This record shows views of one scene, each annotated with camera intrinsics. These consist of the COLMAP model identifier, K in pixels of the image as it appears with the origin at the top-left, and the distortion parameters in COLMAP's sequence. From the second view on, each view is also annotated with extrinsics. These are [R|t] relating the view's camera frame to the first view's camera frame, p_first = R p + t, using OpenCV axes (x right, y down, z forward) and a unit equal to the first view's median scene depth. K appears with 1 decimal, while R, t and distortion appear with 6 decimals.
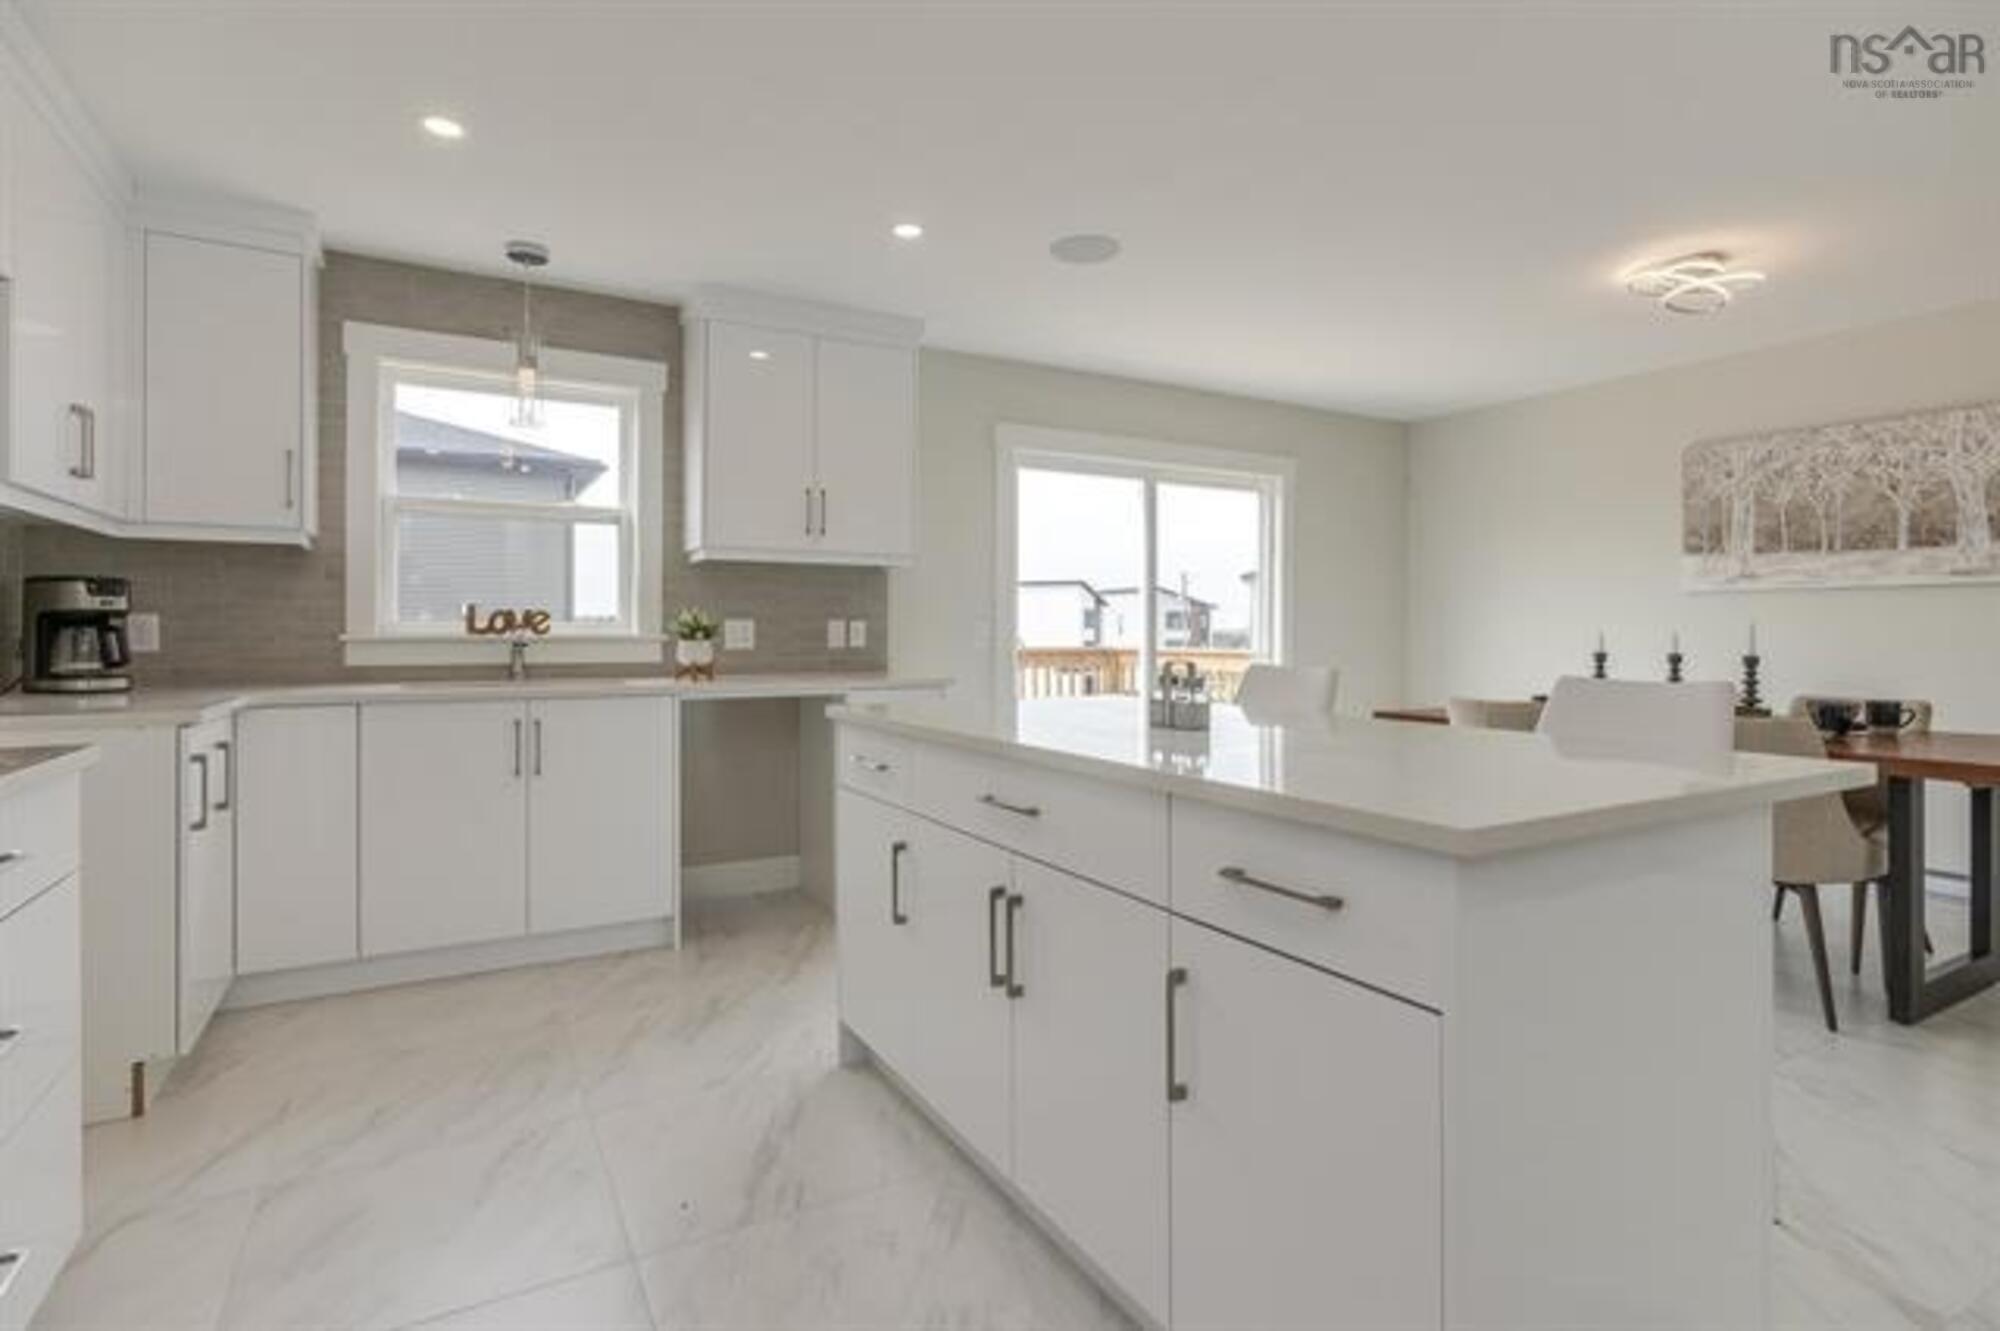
lens RADIAL K [[1001.9, 0, 1007.3], [0, 1001.9, 644.2], [0, 0, 1]] dist [-0.003846, 0.001627]
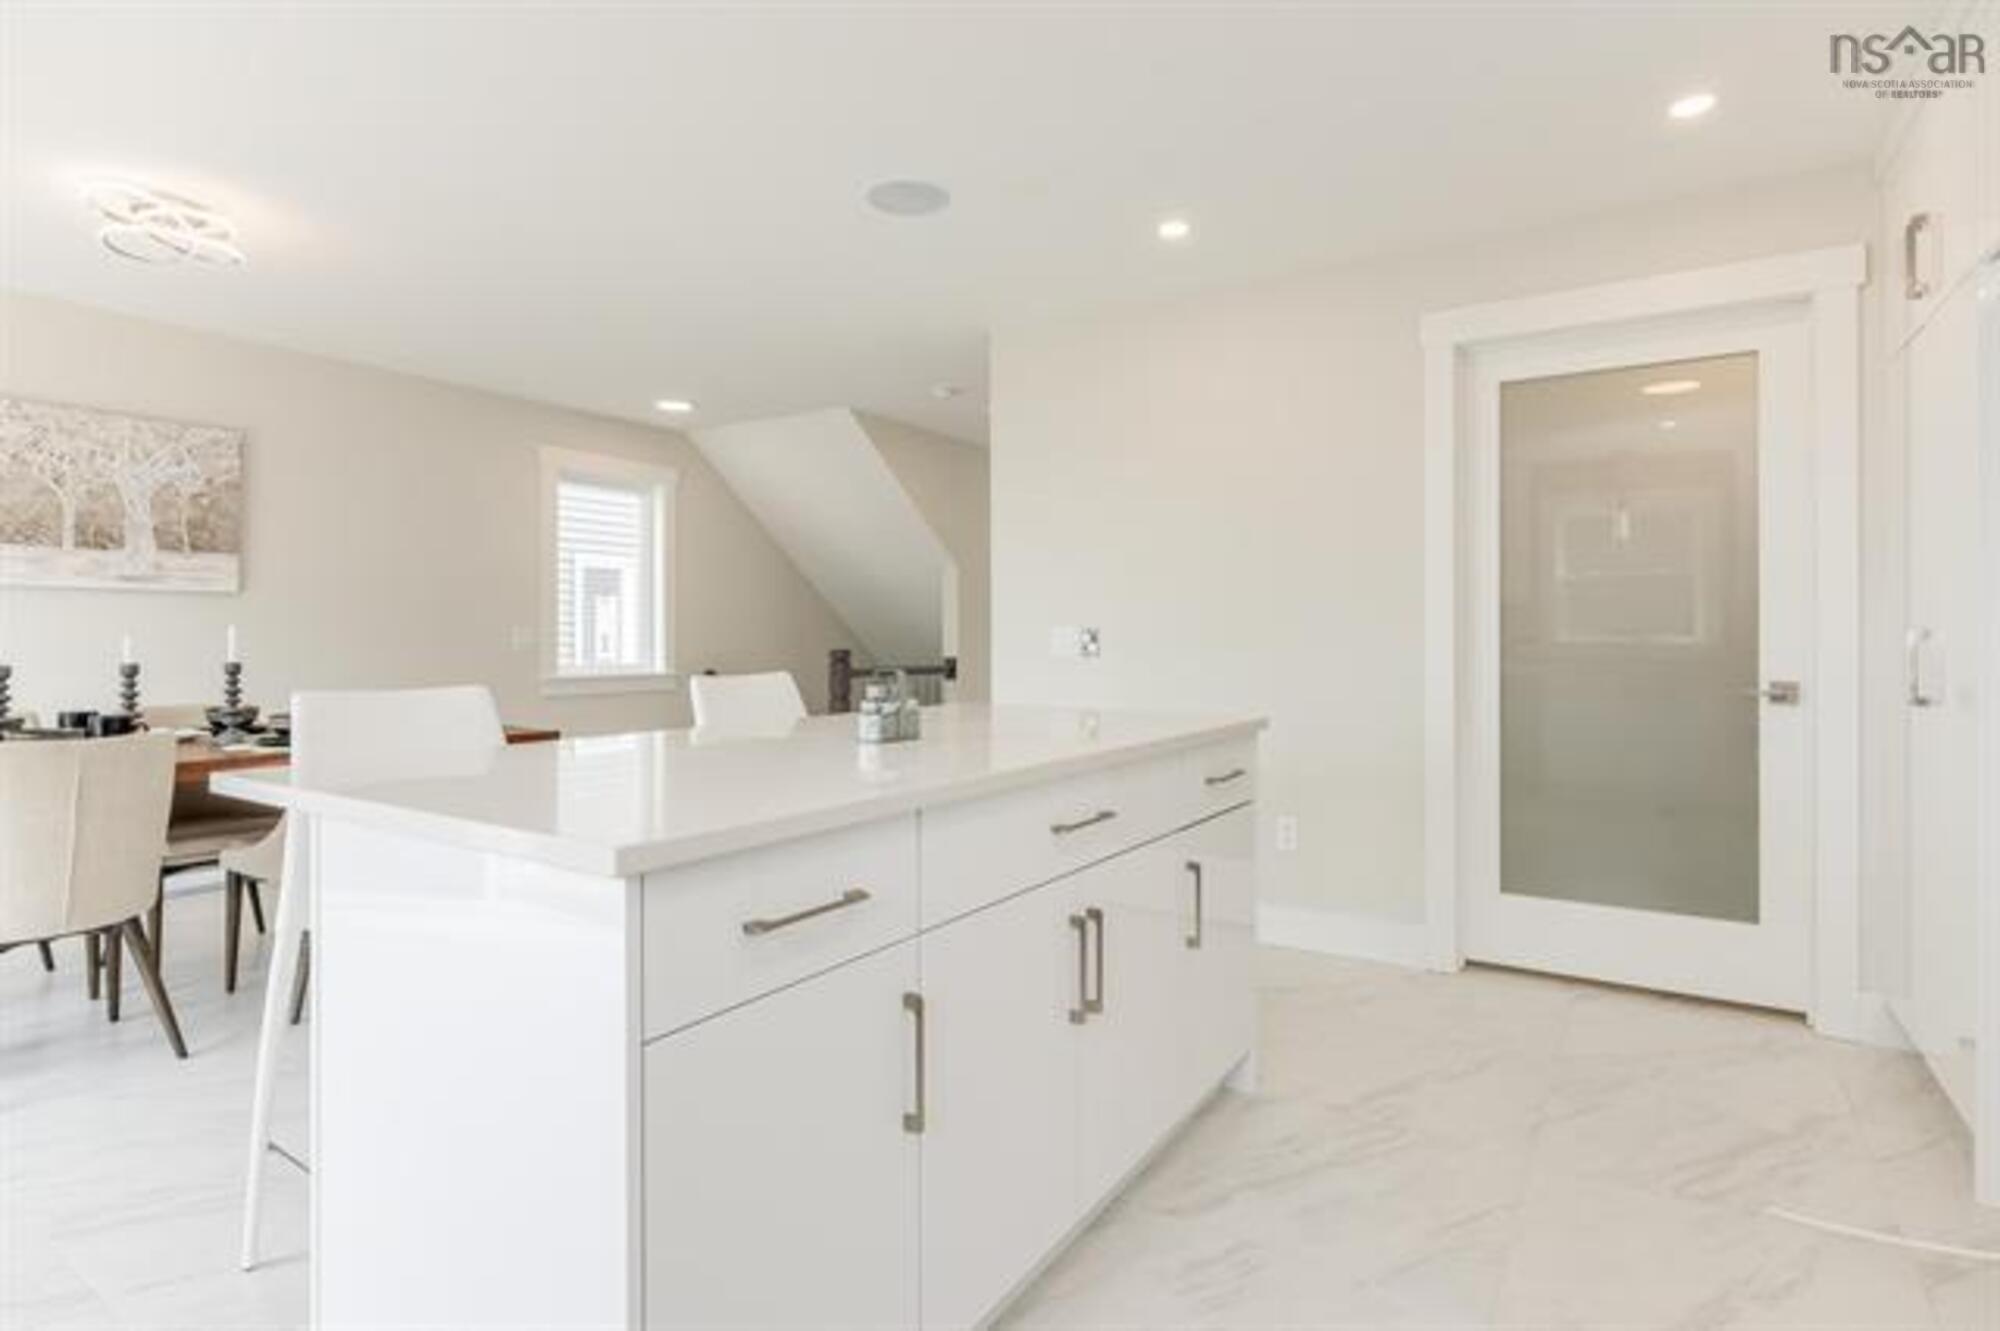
lens RADIAL K [[1001.9, 0, 1003.8], [0, 1001.9, 650.1], [0, 0, 1]] dist [-0.003846, 0.001627]
pose [[-0.449847, -0.013584, 0.893002, -0.347822], [0.011292, 0.999718, 0.020896, -0.009840], [-0.893034, 0.019483, -0.449566, 0.656123]]
